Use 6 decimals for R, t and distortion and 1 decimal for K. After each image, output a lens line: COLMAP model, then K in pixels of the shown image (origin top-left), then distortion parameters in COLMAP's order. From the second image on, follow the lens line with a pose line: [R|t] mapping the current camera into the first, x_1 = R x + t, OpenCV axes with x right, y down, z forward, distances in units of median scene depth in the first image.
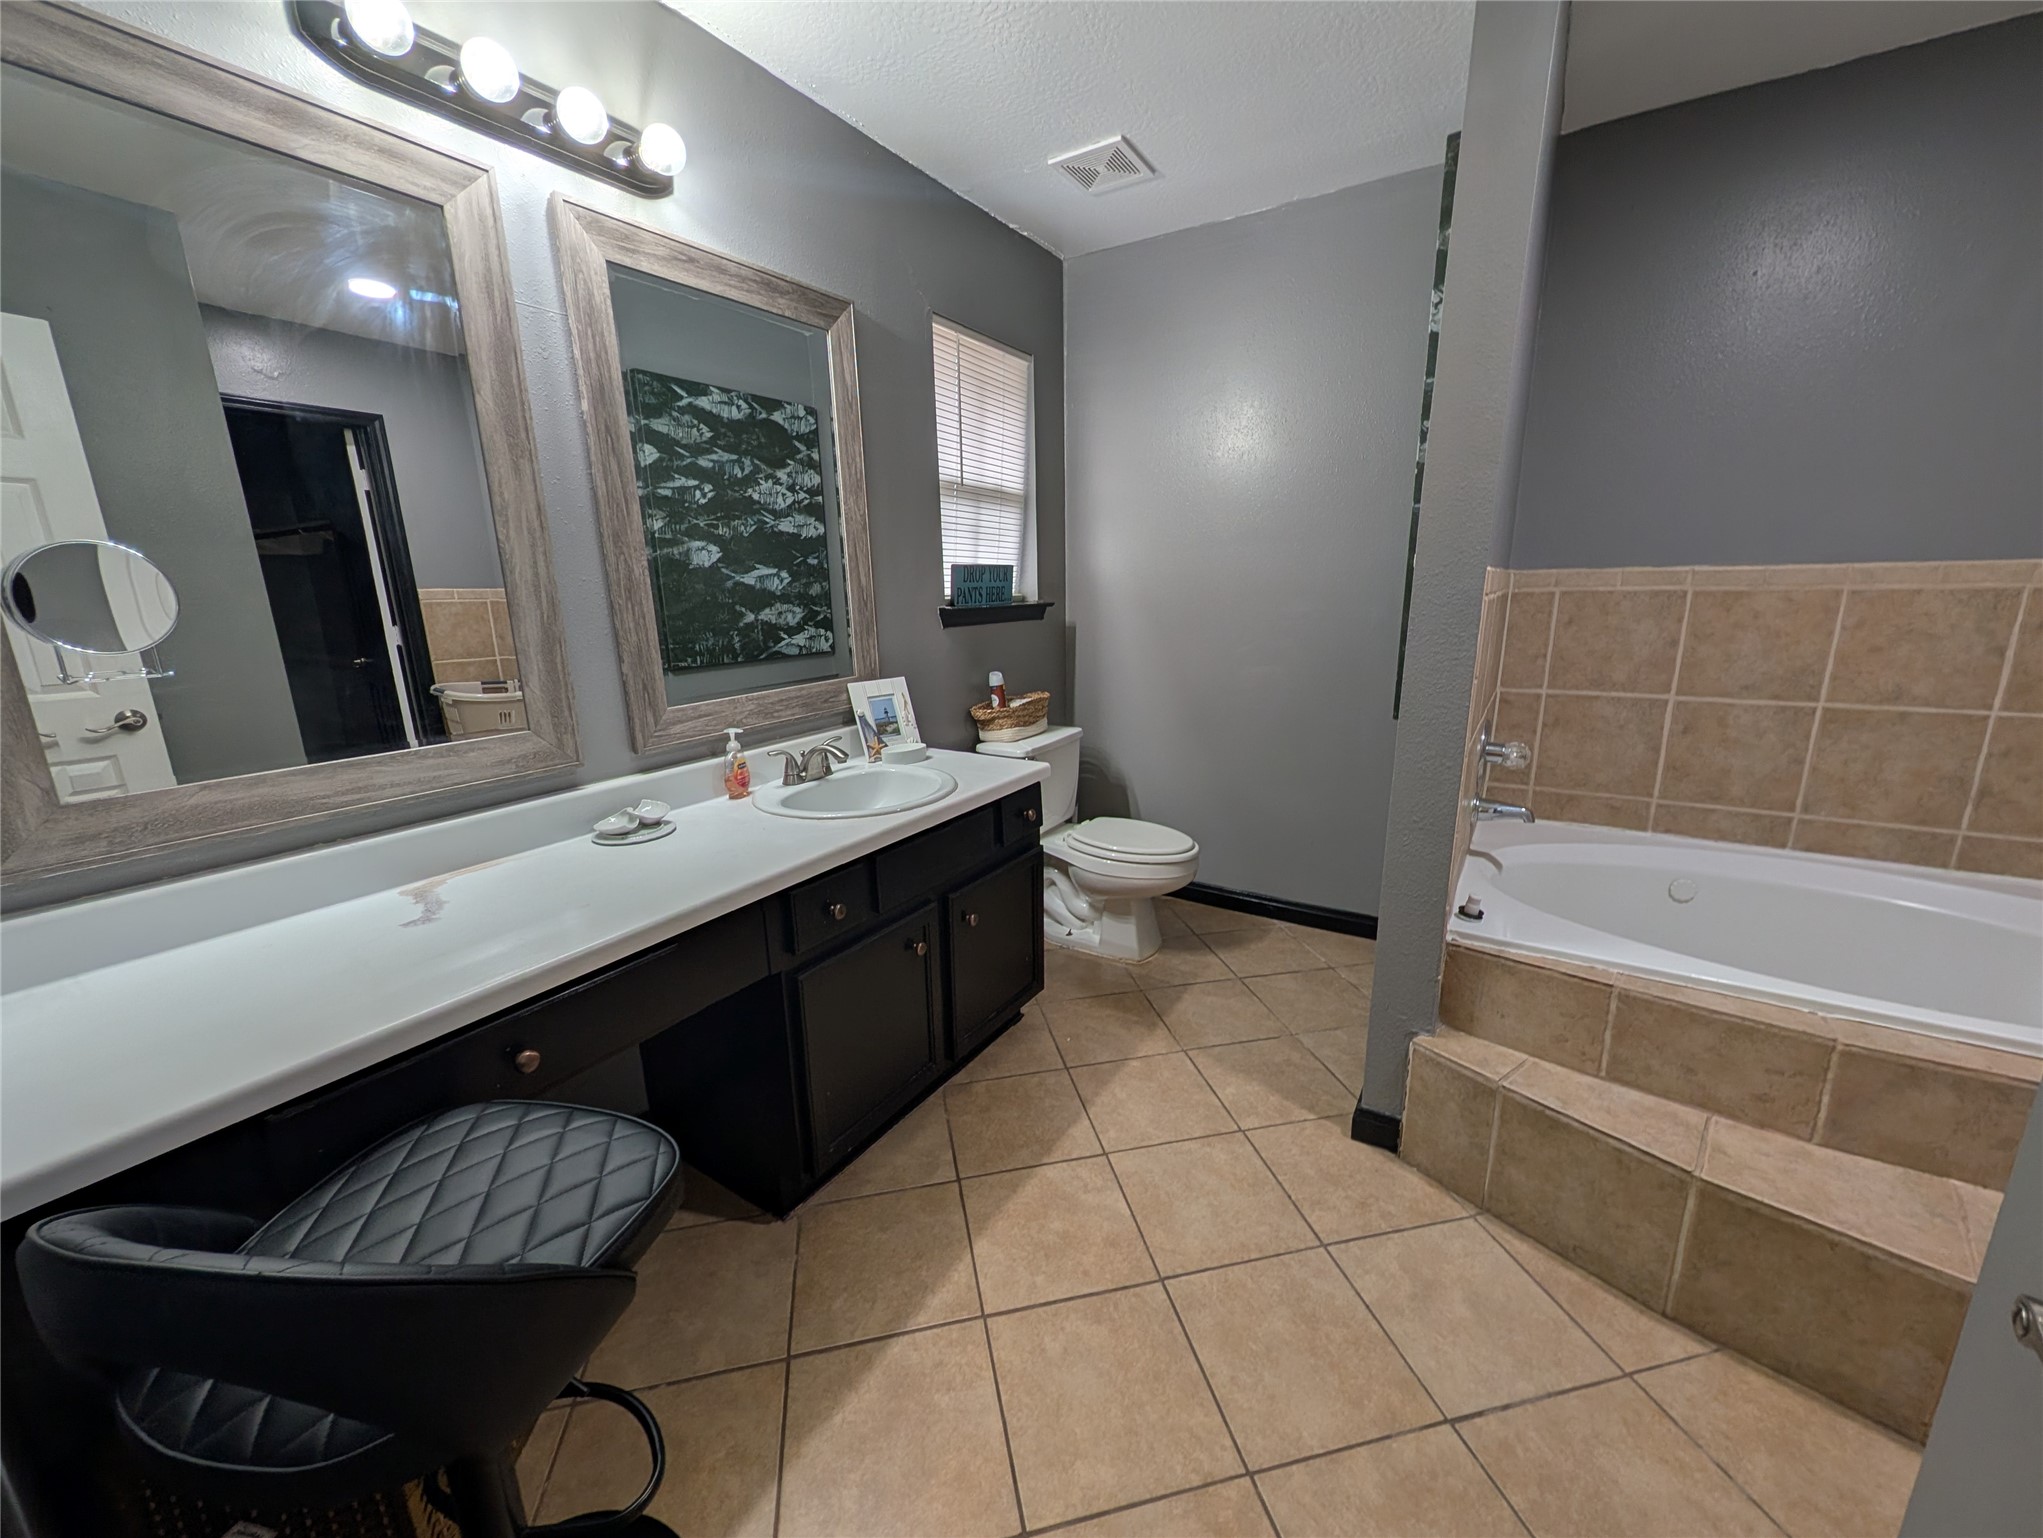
lens RADIAL K [[850.2, 0, 1021.5], [0, 850.2, 769.0], [0, 0, 1]] dist [0.000632, -0.000152]
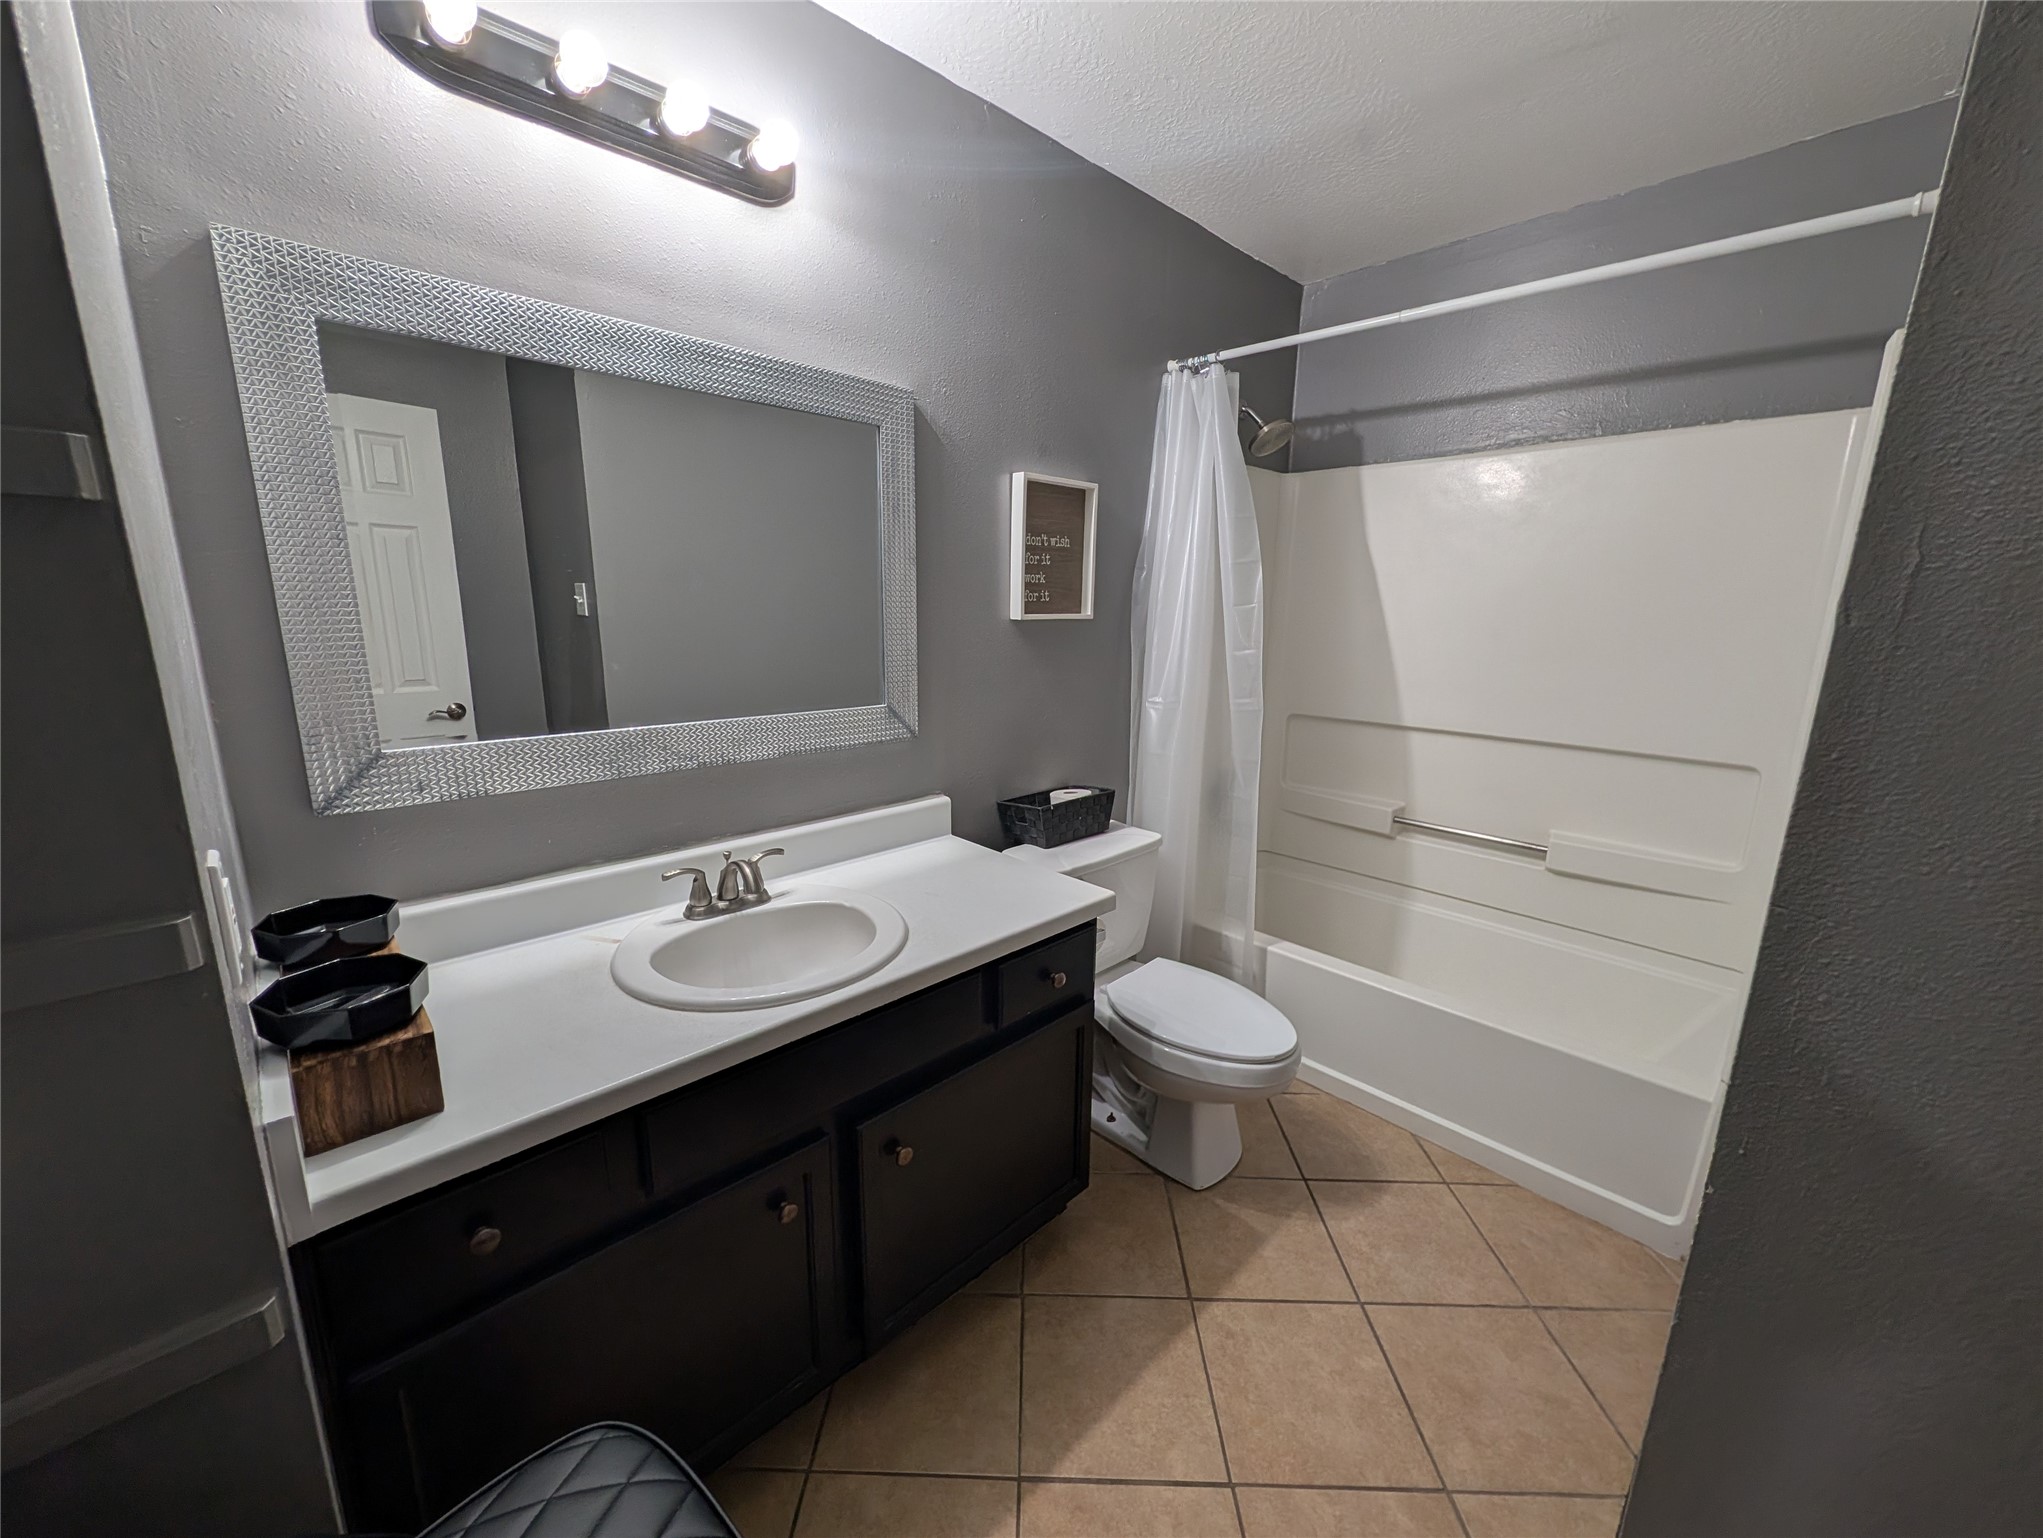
lens RADIAL K [[850.2, 0, 1021.5], [0, 850.2, 769.0], [0, 0, 1]] dist [0.000632, -0.000152]
pose [[0.963741, 0.083946, -0.253293, 0.122843], [-0.094003, 0.995182, -0.027849, -0.081106], [0.249735, 0.050649, 0.966989, 0.257882]]
